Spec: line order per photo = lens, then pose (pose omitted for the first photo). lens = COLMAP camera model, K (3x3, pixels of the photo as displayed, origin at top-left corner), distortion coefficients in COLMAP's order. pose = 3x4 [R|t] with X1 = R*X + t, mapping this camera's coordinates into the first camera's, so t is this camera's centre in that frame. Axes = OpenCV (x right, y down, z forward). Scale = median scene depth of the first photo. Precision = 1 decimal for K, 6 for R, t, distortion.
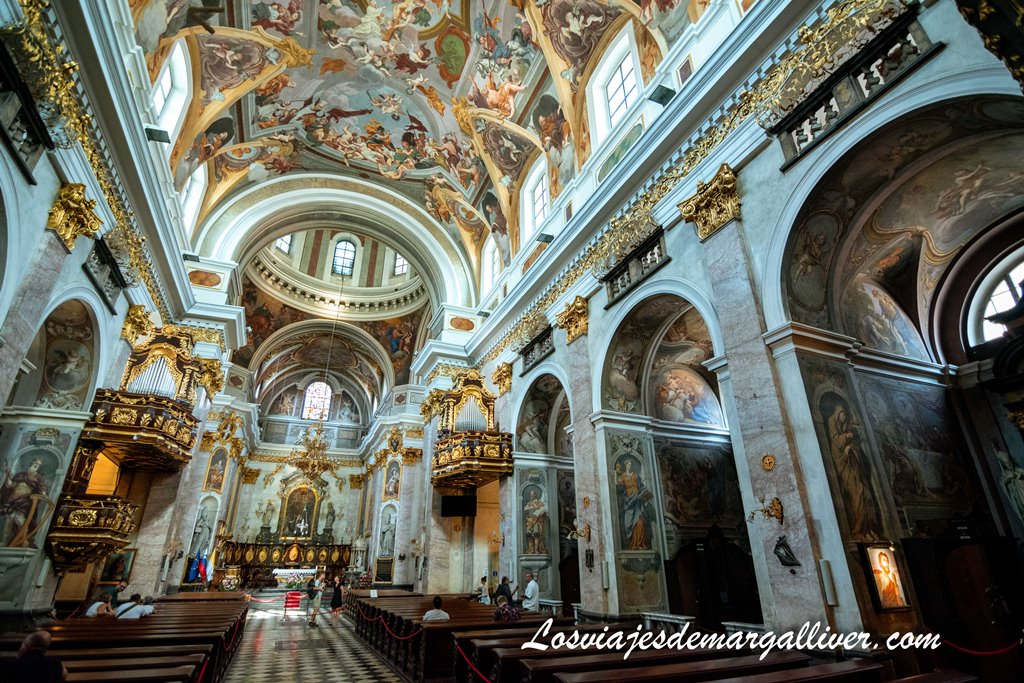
lens RADIAL K [[507.3, 0, 513.0], [0, 507.3, 338.5], [0, 0, 1]] dist [-0.008672, -0.002399]
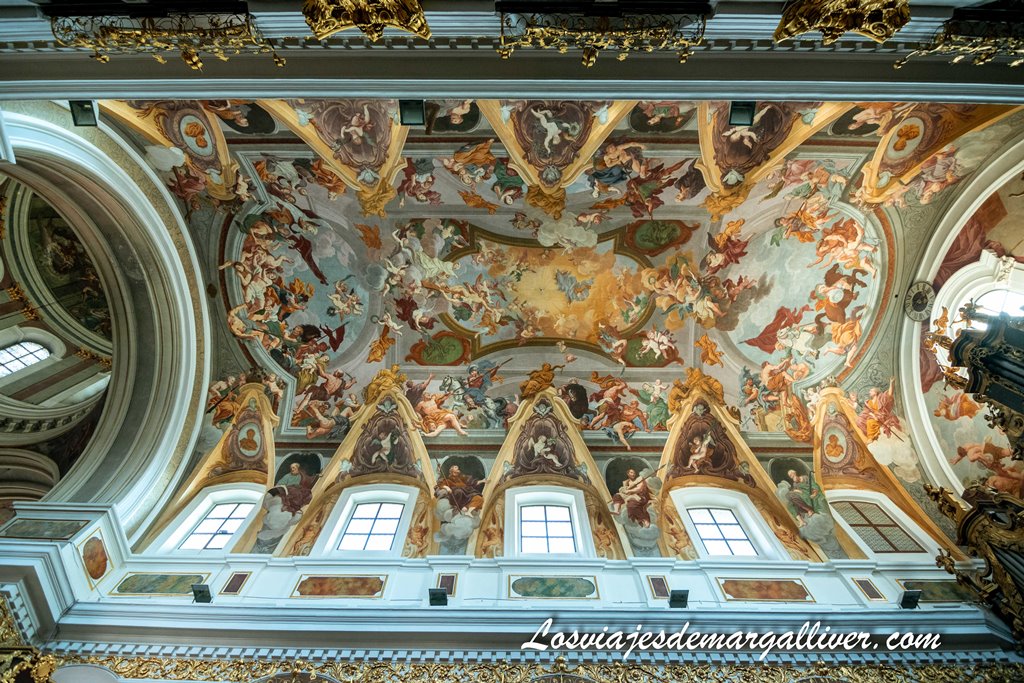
lens RADIAL K [[507.3, 0, 514.0], [0, 507.3, 337.8], [0, 0, 1]] dist [-0.008672, -0.002399]
pose [[0.382764, 0.875304, 0.295525, -0.333086], [-0.387095, 0.442404, -0.808972, 0.146175], [-0.838838, 0.195249, 0.508162, 0.337452]]
